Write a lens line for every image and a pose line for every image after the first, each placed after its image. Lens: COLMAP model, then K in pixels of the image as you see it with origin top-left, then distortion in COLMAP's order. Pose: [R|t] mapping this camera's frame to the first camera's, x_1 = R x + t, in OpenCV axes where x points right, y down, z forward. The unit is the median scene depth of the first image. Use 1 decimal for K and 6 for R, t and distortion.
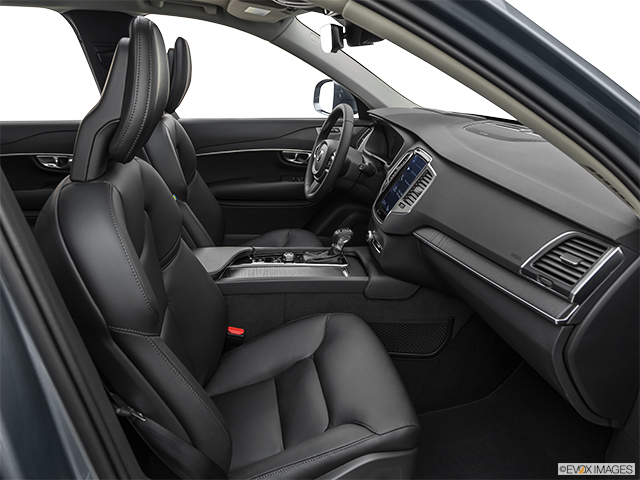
lens RADIAL K [[481.7, 0, 320.0], [0, 481.7, 240.0], [0, 0, 1]] dist [0.007337, 0.002495]
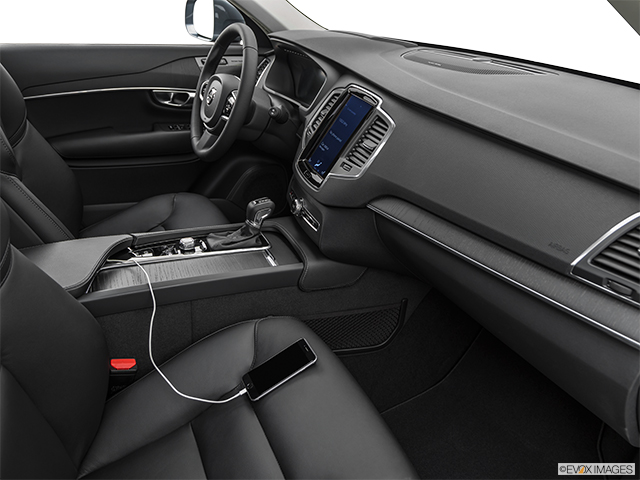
lens RADIAL K [[481.7, 0, 320.0], [0, 481.7, 240.0], [0, 0, 1]] dist [0.007337, 0.002495]
pose [[0.962314, -0.098965, 0.253294, -0.056279], [0.065612, 0.988408, 0.136911, -0.056204], [-0.263907, -0.115132, 0.957652, 0.261327]]
